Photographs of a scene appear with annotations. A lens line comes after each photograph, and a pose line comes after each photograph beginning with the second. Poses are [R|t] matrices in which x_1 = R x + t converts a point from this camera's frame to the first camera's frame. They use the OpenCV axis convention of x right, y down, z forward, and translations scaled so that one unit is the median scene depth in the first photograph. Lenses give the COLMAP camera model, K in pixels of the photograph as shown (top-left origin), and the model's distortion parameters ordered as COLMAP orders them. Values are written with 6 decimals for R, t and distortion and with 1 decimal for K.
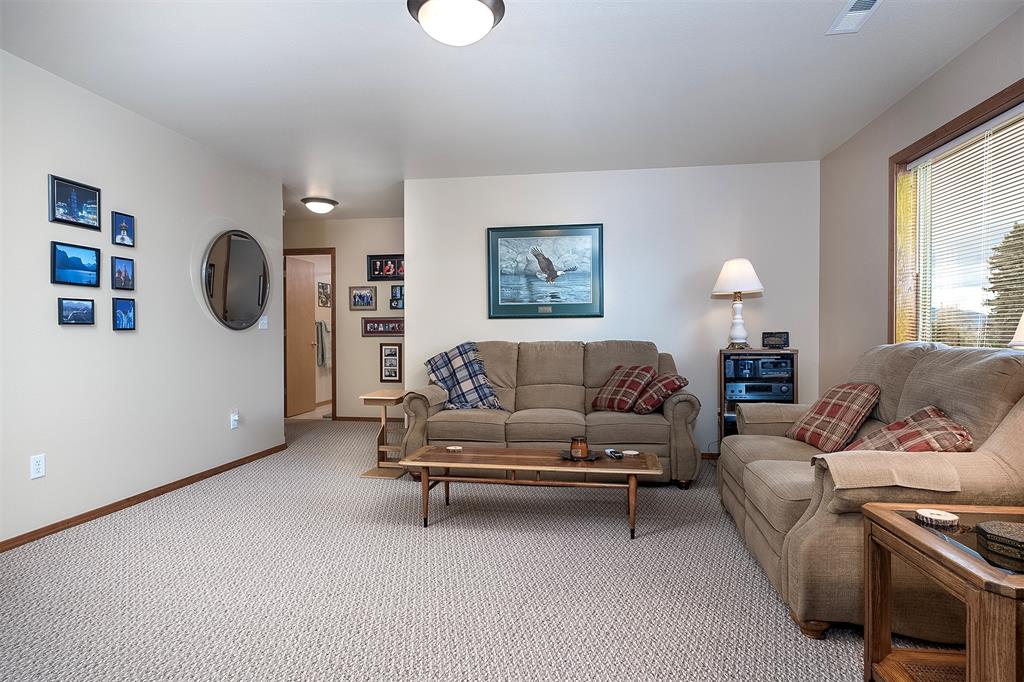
lens RADIAL K [[535.9, 0, 512.5], [0, 535.9, 334.2], [0, 0, 1]] dist [-0.002657, -0.000687]
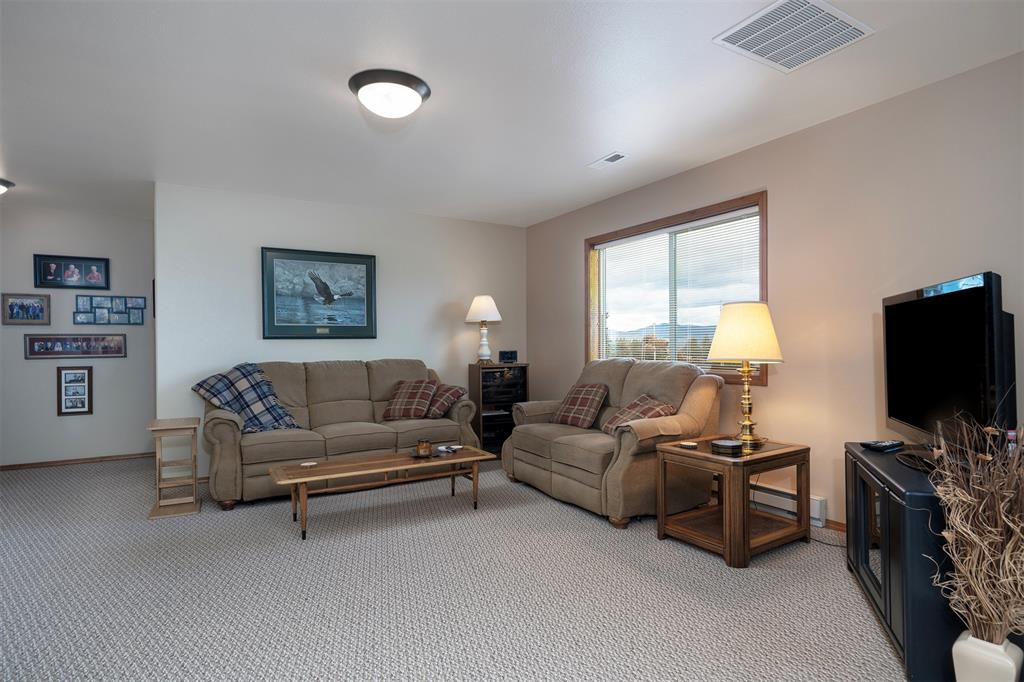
lens RADIAL K [[530.3, 0, 513.6], [0, 530.3, 344.0], [0, 0, 1]] dist [0.000279, 0.000241]
pose [[0.778355, 0.000627, 0.627824, -0.322827], [0.005773, 0.999950, -0.008155, -0.009977], [-0.627798, 0.009972, 0.778312, -0.052709]]
